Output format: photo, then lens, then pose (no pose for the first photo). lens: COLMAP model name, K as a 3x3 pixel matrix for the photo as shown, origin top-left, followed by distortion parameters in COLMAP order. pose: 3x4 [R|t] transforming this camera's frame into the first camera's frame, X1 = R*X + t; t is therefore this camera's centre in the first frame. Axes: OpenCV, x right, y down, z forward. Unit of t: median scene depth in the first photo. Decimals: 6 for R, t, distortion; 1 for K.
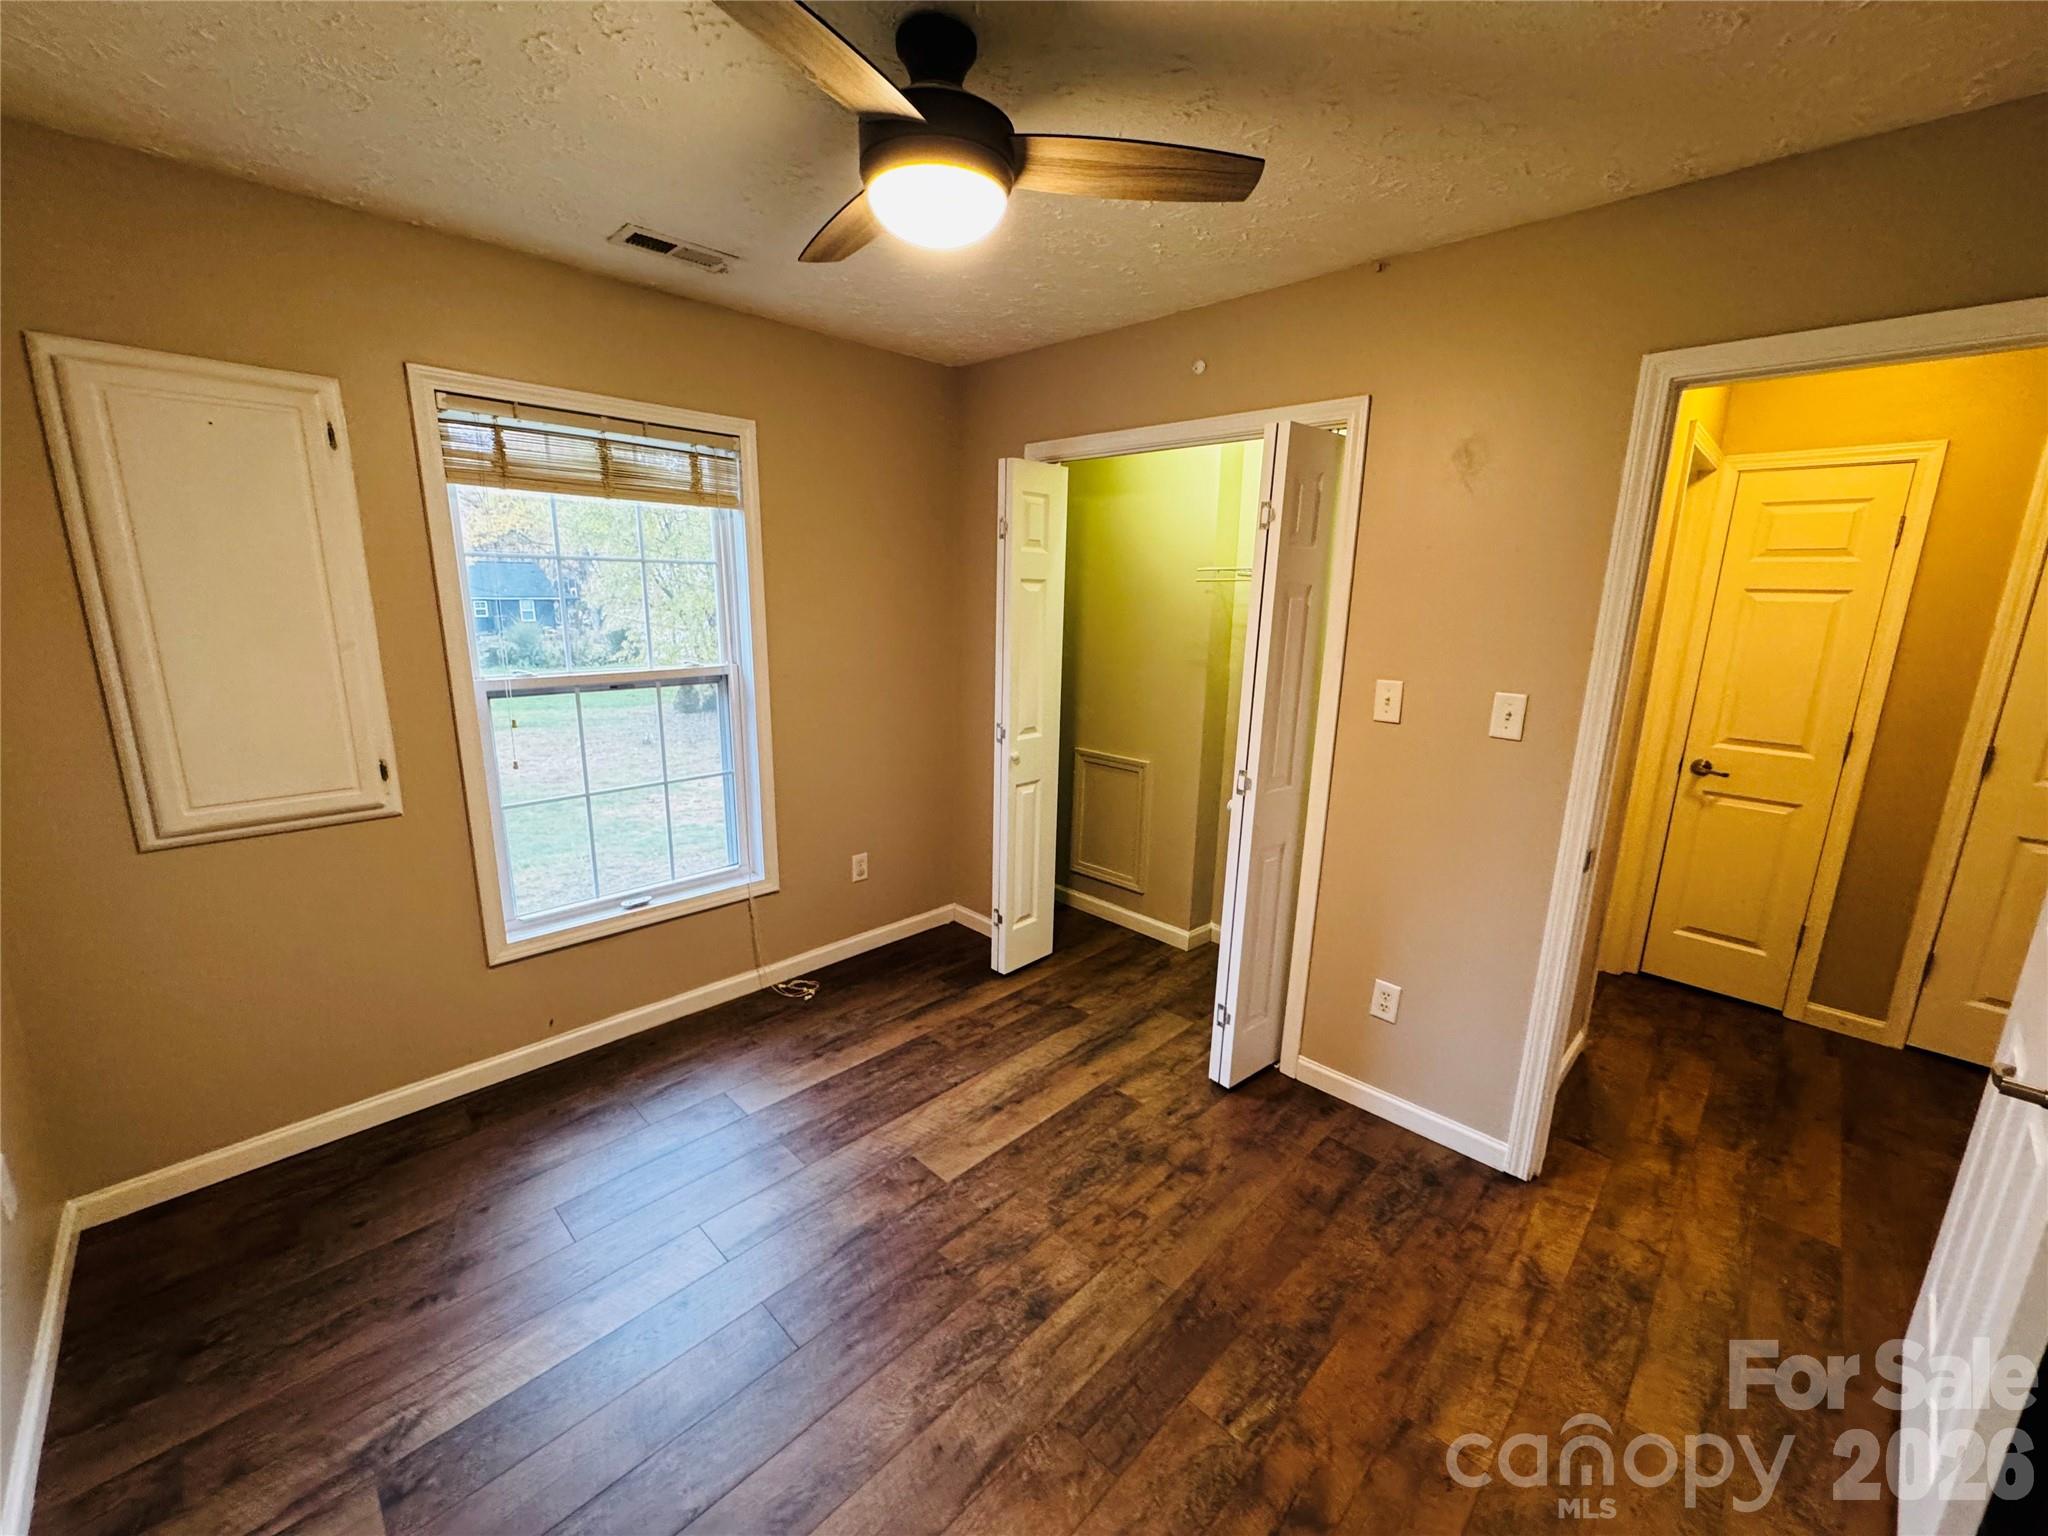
lens RADIAL K [[811.5, 0, 1024.0], [0, 811.5, 768.0], [0, 0, 1]] dist [-0.002383, -0.000407]
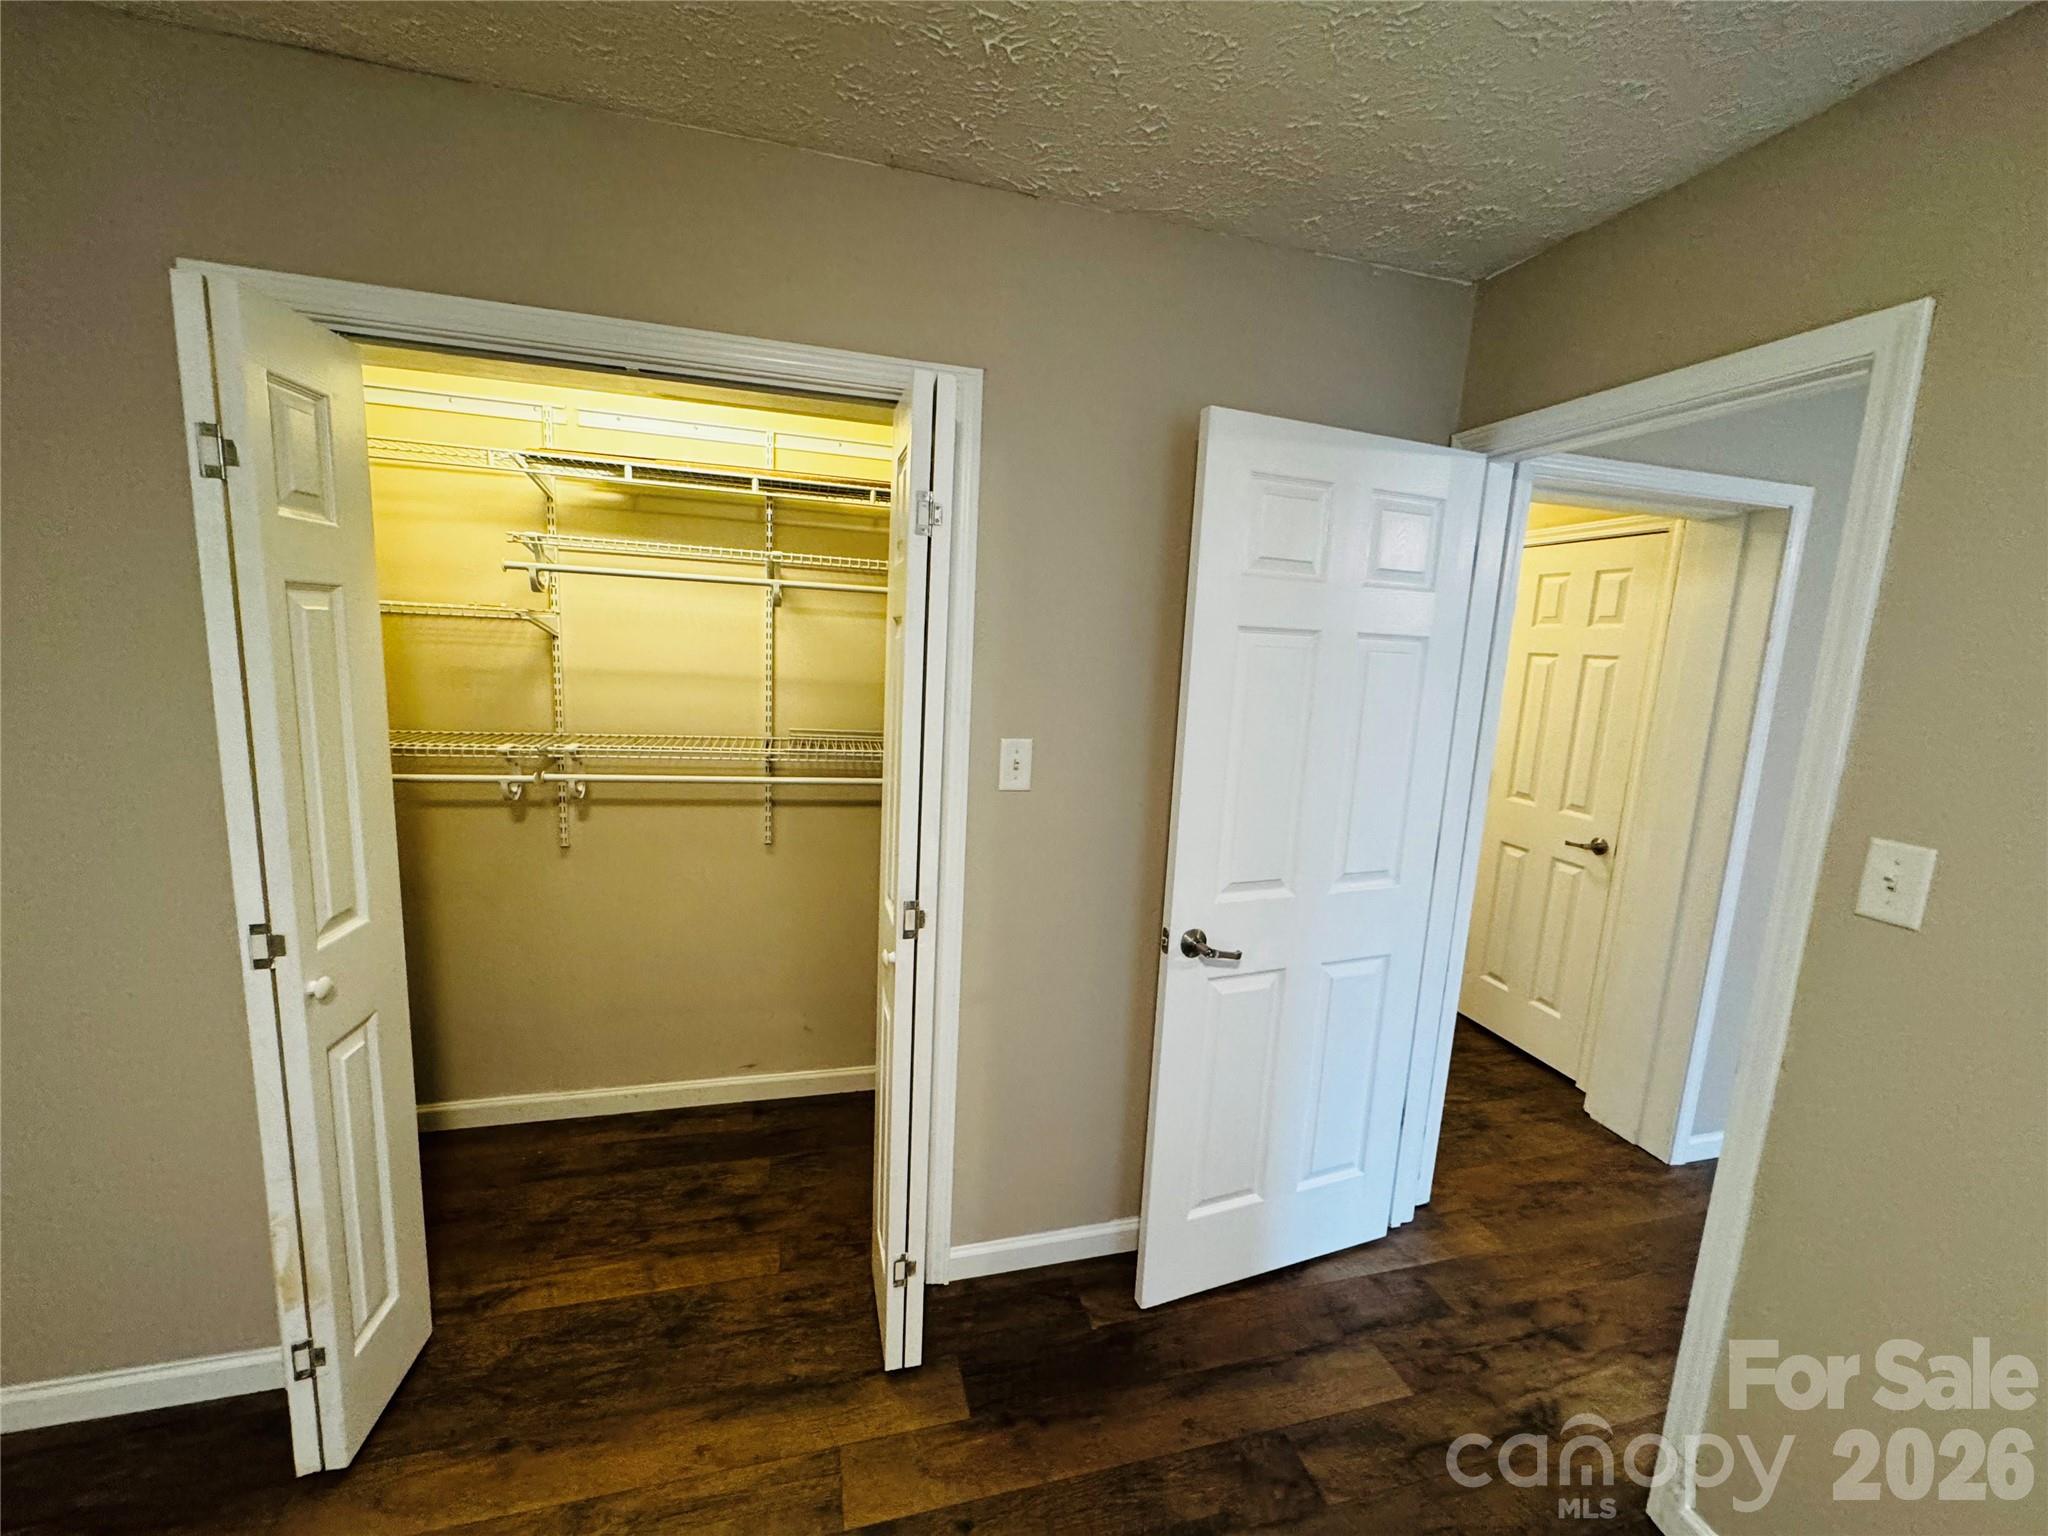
lens RADIAL K [[811.5, 0, 1024.0], [0, 811.5, 768.0], [0, 0, 1]] dist [-0.002383, -0.000407]
pose [[0.498015, -0.132207, 0.857031, -0.537302], [0.152528, 0.986257, 0.063508, -0.302692], [-0.853649, 0.099093, 0.511336, 1.338885]]
